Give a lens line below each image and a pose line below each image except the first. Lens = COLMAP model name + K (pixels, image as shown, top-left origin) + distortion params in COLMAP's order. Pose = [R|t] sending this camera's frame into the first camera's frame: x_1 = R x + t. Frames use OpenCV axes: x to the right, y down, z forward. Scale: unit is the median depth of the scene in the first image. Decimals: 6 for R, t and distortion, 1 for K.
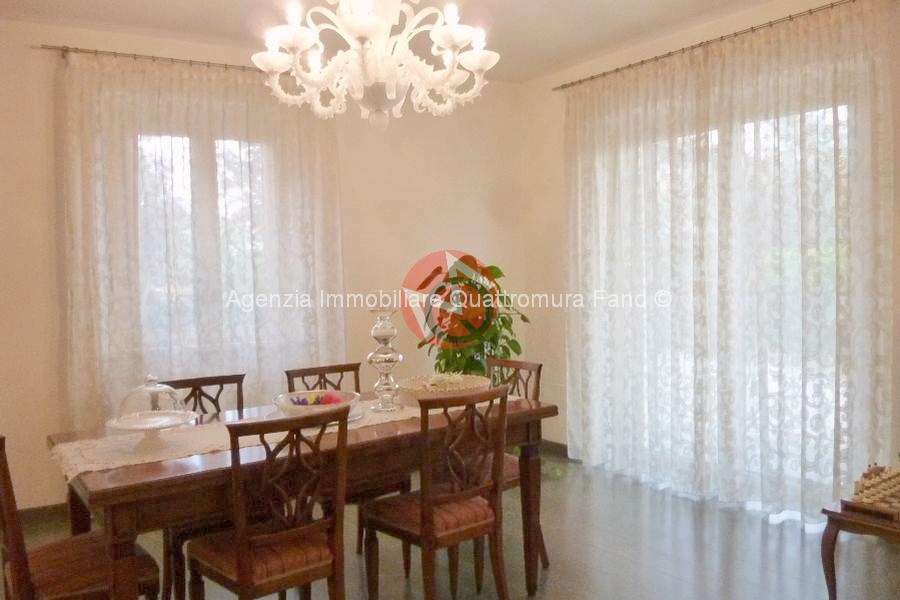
lens RADIAL K [[675.1, 0, 450.0], [0, 675.1, 300.0], [0, 0, 1]] dist [-0.005834, -0.001564]
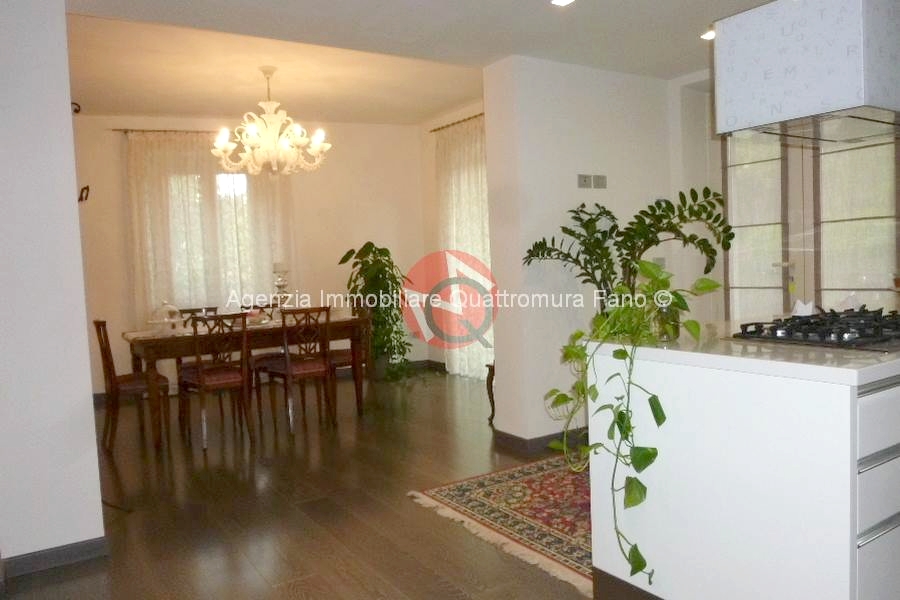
lens RADIAL K [[686.8, 0, 459.1], [0, 686.8, 298.9], [0, 0, 1]] dist [-0.027372, 0.001756]
pose [[0.996692, -0.018026, -0.079251, 0.398511], [0.020126, 0.999465, 0.025779, 0.035384], [0.078744, -0.027289, 0.996521, -0.667396]]
